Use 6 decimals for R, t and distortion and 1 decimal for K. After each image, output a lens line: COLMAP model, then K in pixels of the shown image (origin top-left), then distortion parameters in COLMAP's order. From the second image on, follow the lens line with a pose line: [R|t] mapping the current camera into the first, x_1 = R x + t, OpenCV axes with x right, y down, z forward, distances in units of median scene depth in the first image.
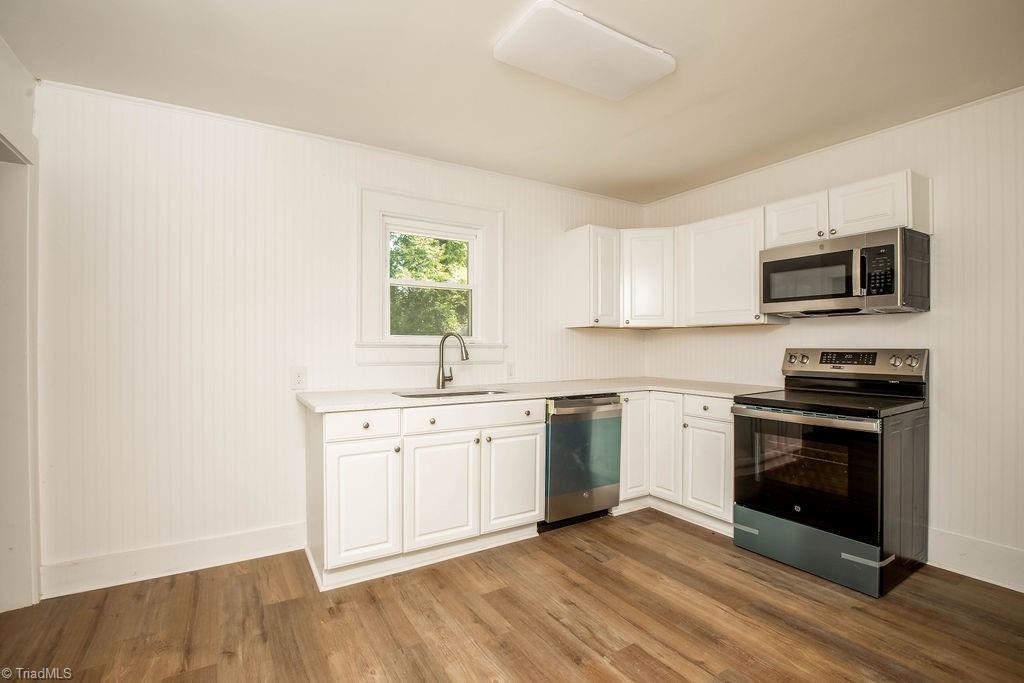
lens RADIAL K [[468.6, 0, 512.0], [0, 468.6, 341.5], [0, 0, 1]] dist [-0.021677, -0.000088]
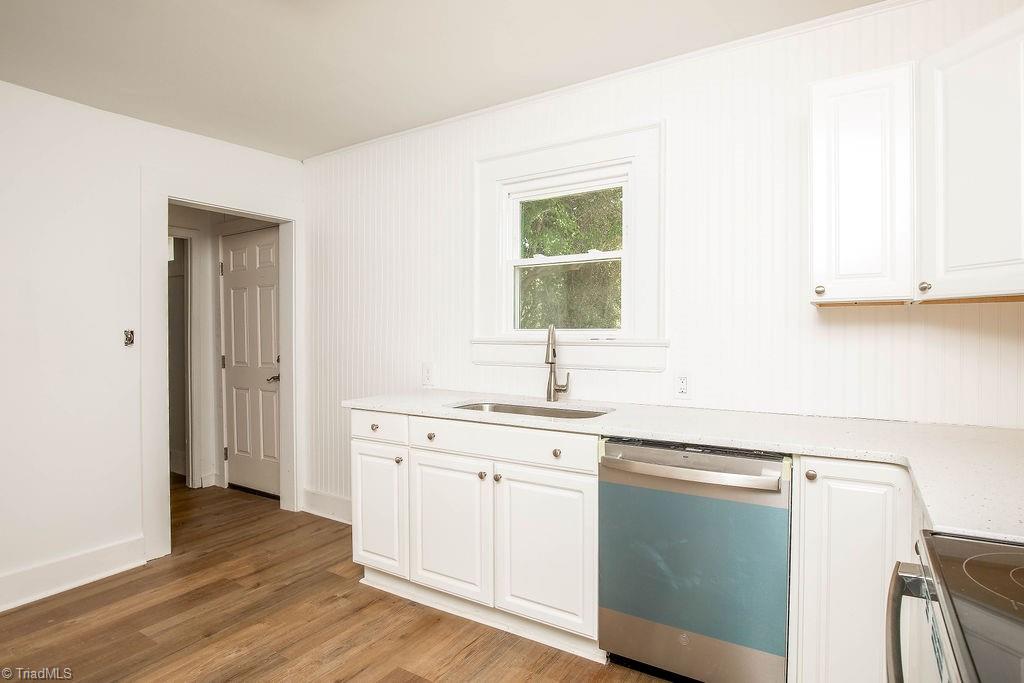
lens RADIAL K [[556.9, 0, 512.0], [0, 556.9, 341.5], [0, 0, 1]] dist [-0.029823, -0.000190]
pose [[0.433748, 0.007623, -0.901002, 0.717733], [0.005317, 0.999925, 0.011019, -0.003263], [0.901019, -0.009570, 0.433675, 0.672677]]
